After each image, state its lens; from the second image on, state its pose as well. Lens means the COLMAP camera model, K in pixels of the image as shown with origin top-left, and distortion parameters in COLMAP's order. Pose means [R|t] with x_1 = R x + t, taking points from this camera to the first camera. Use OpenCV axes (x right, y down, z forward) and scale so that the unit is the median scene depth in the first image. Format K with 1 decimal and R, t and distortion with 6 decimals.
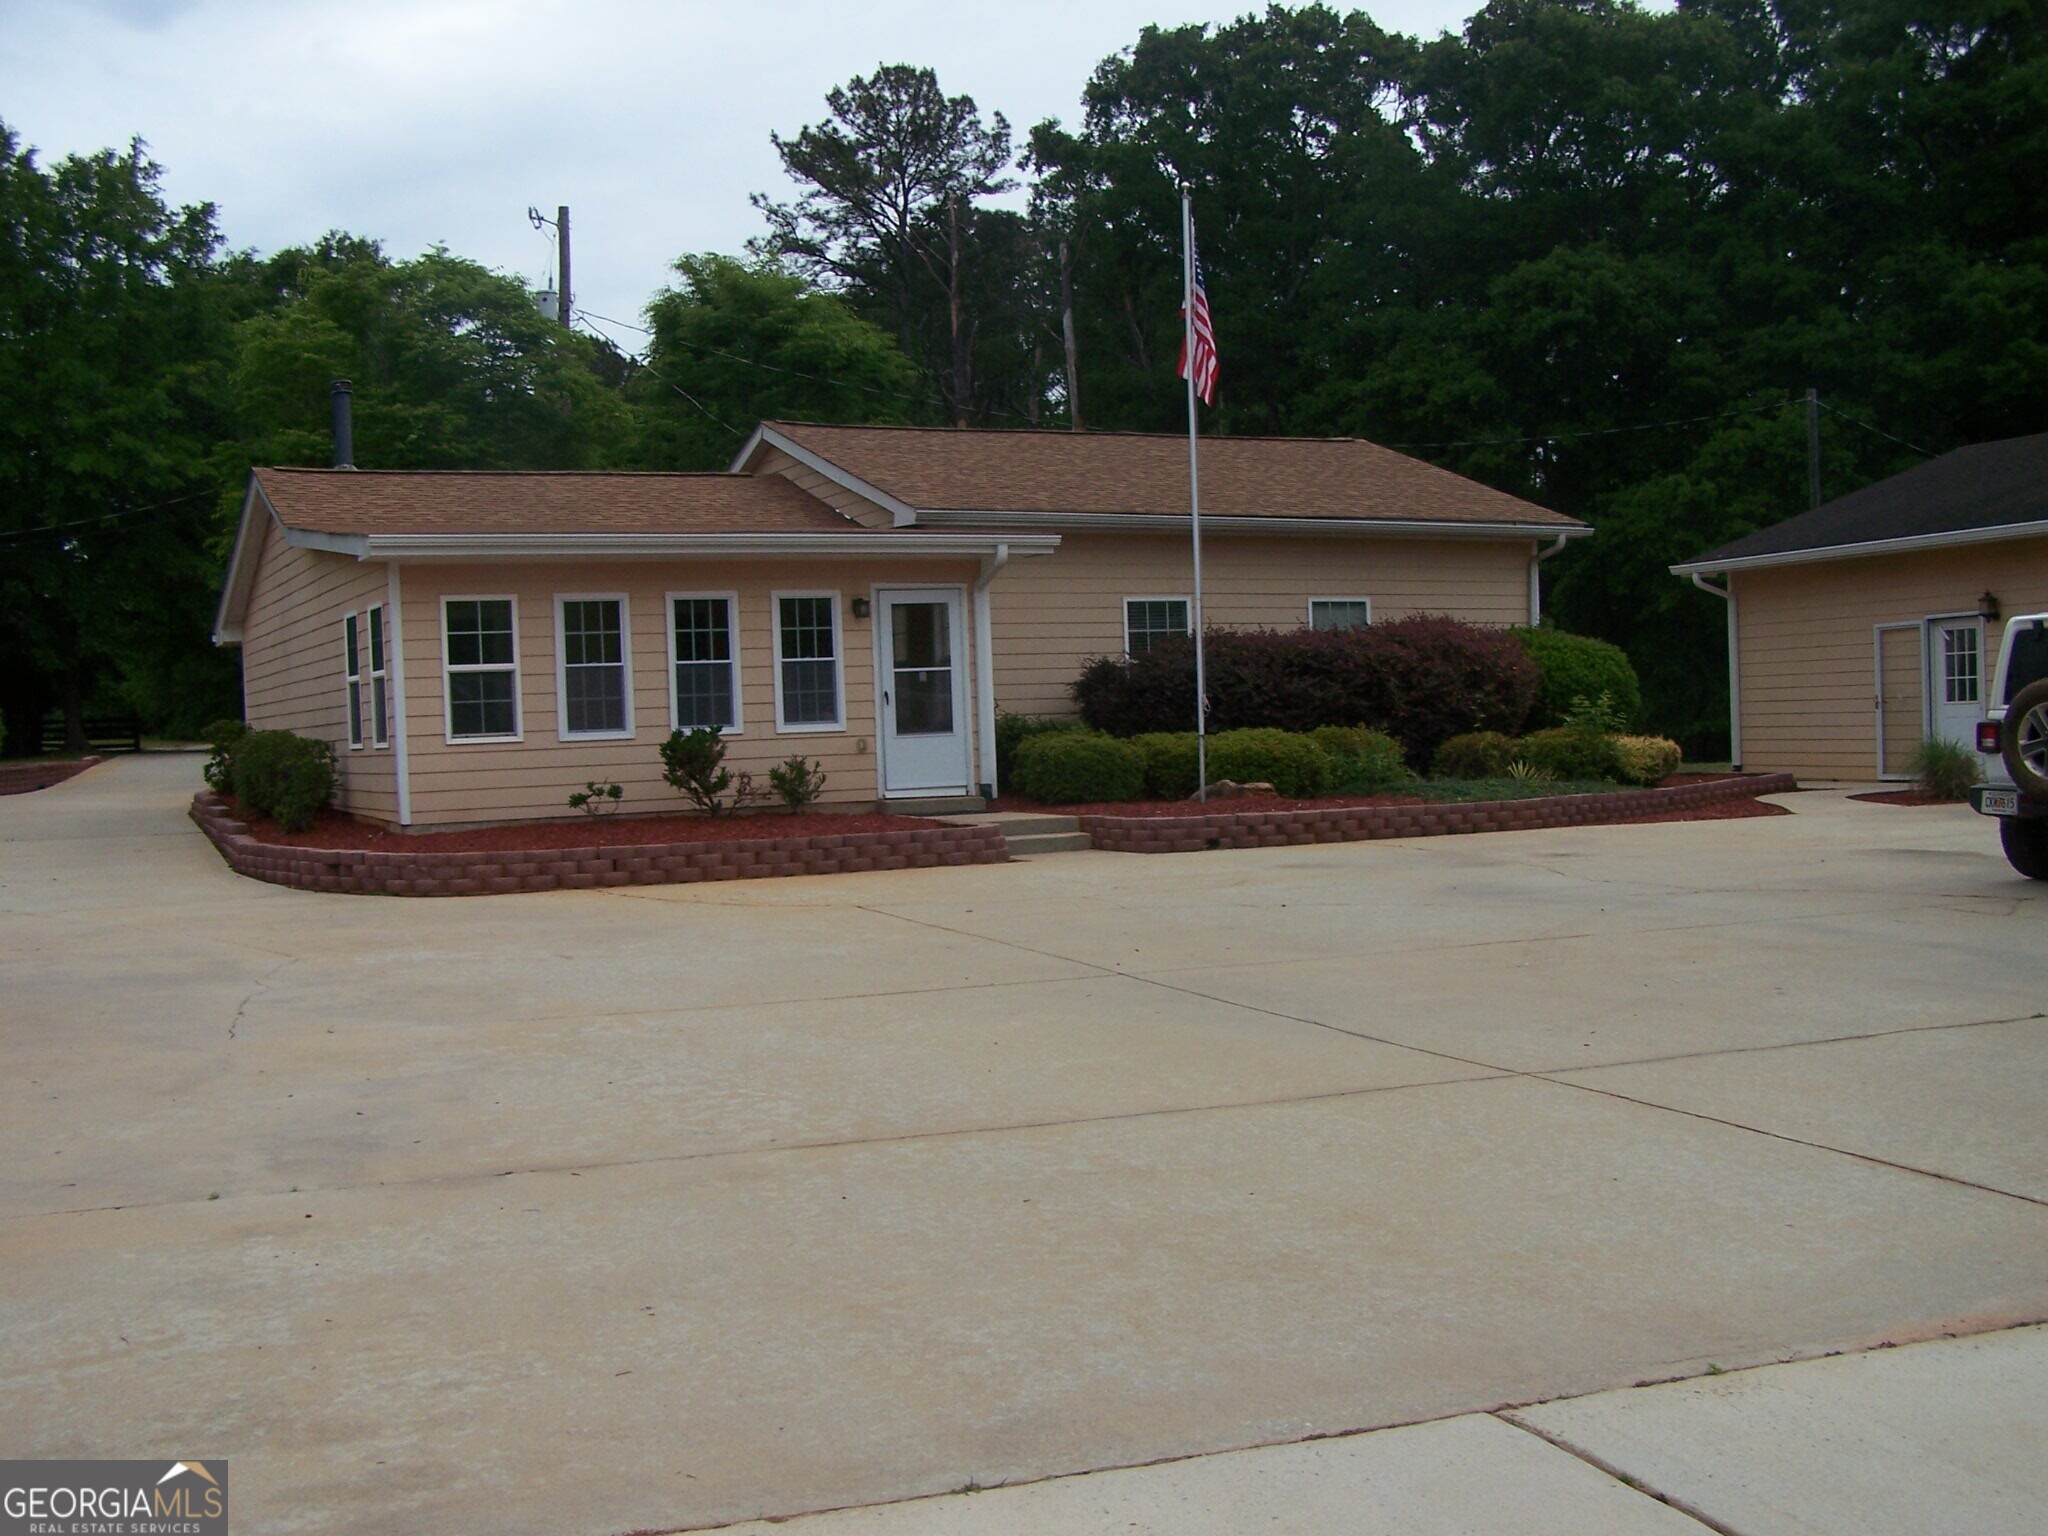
lens RADIAL K [[2269.3, 0, 1025.3], [0, 2269.3, 809.6], [0, 0, 1]] dist [-0.205768, 0.404128]
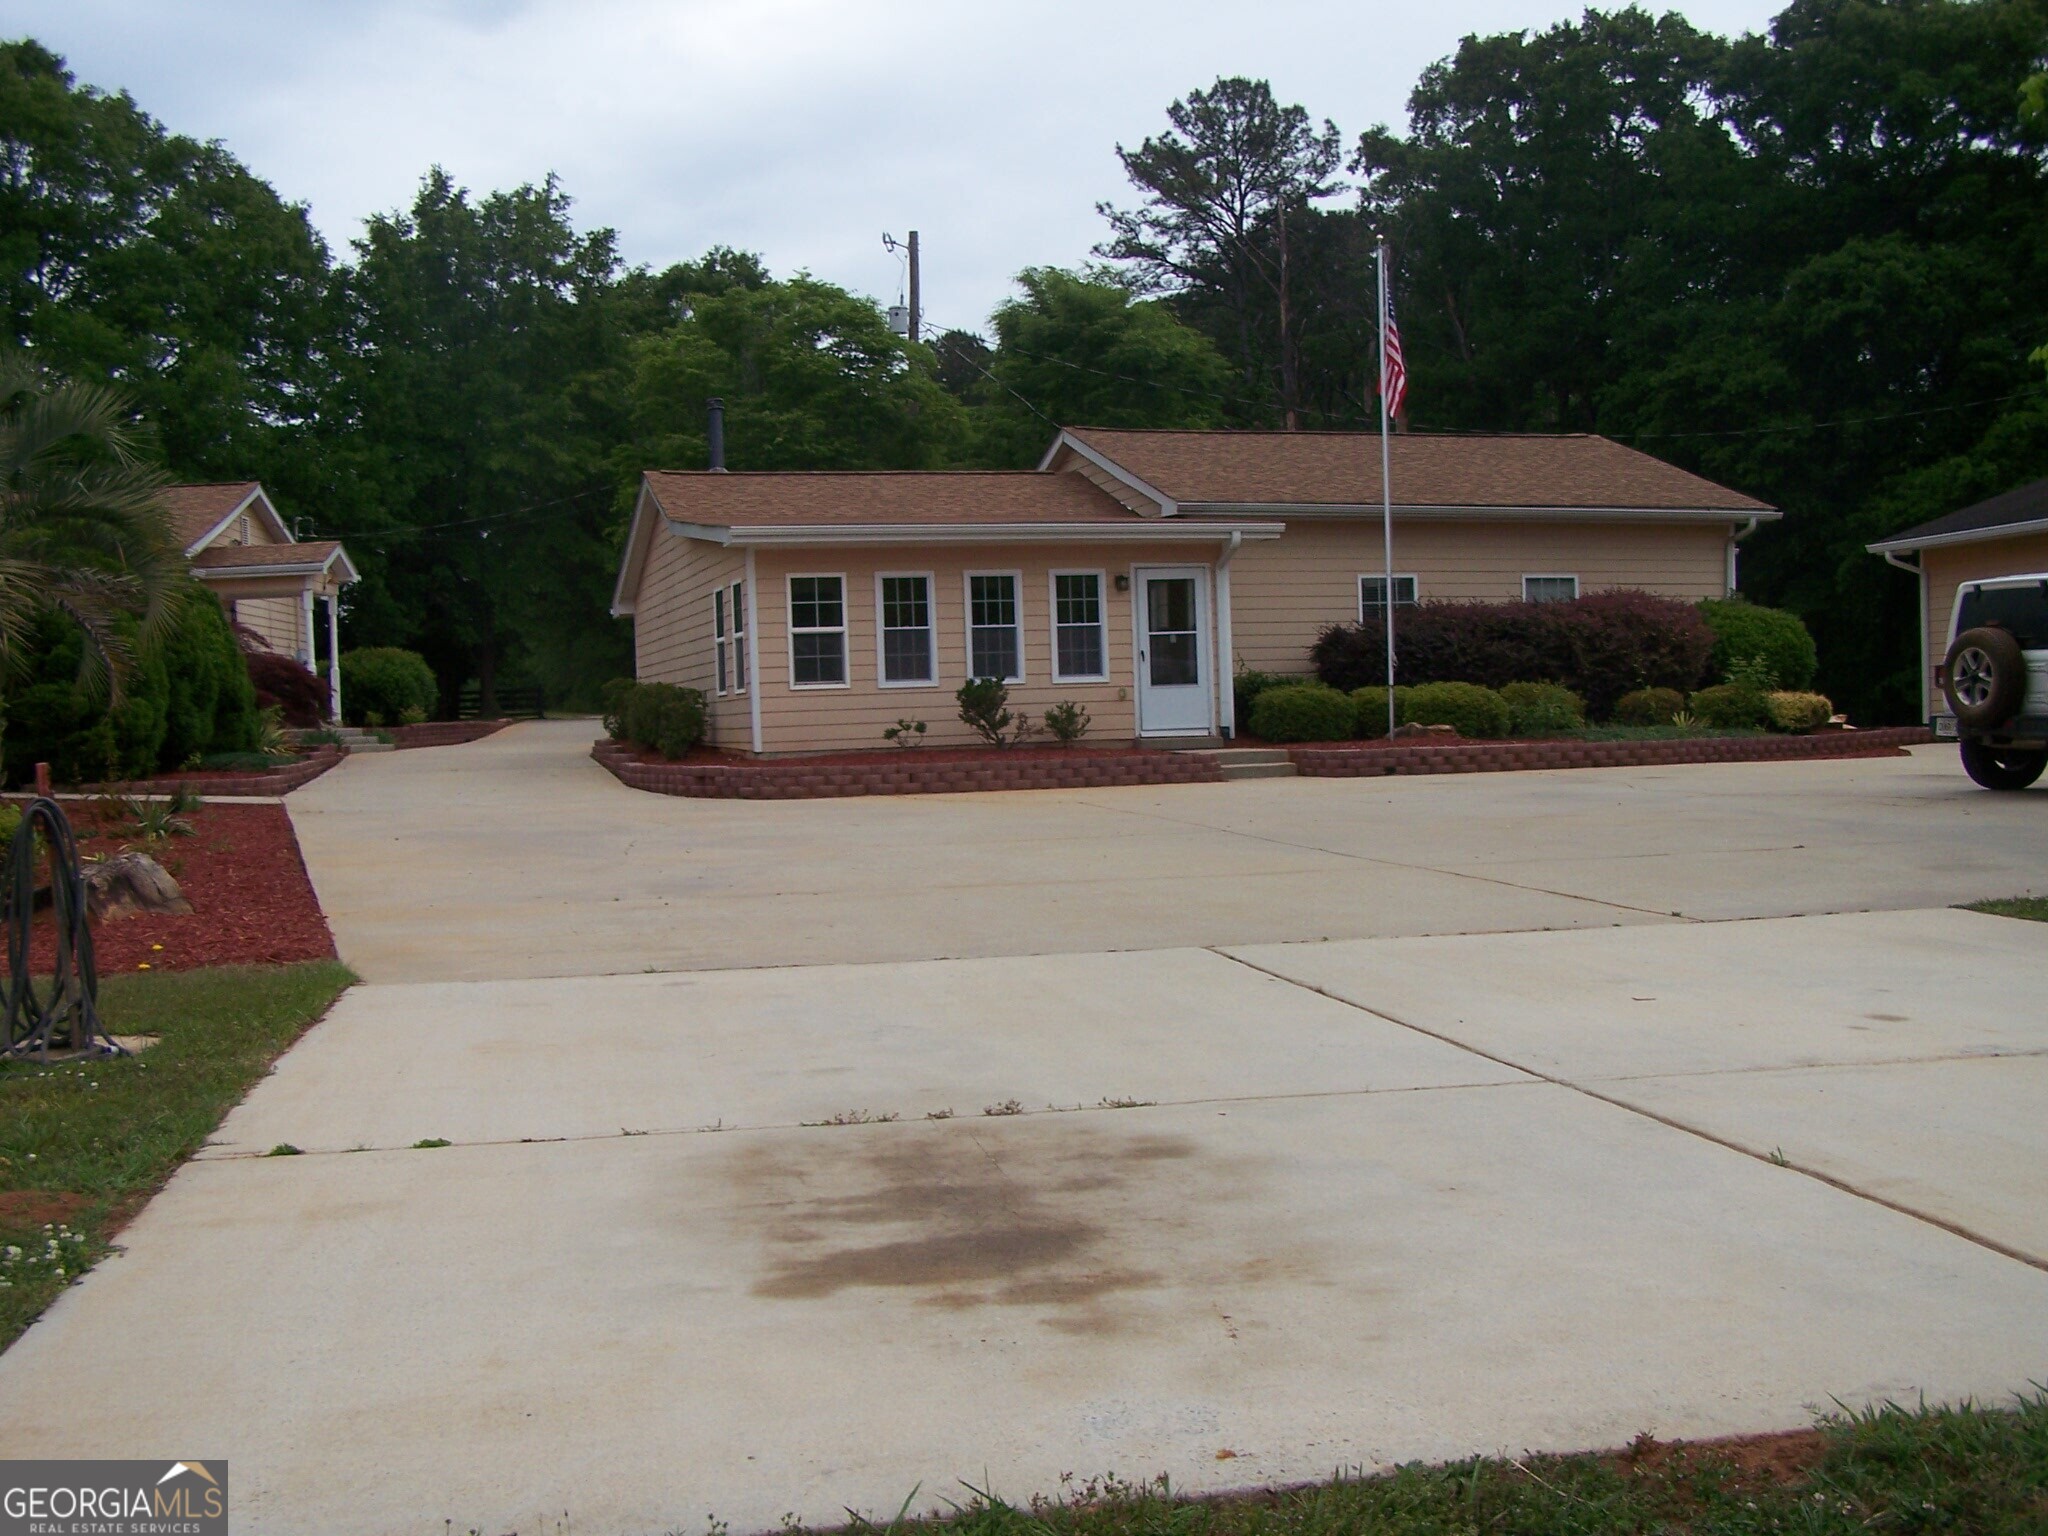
lens RADIAL K [[2269.3, 0, 1025.3], [0, 2269.3, 809.6], [0, 0, 1]] dist [-0.205768, 0.404128]
pose [[0.986167, 0.010384, -0.165431, 0.052664], [-0.009145, 0.999924, 0.008250, 0.016271], [0.165504, -0.006623, 0.986187, -0.149625]]
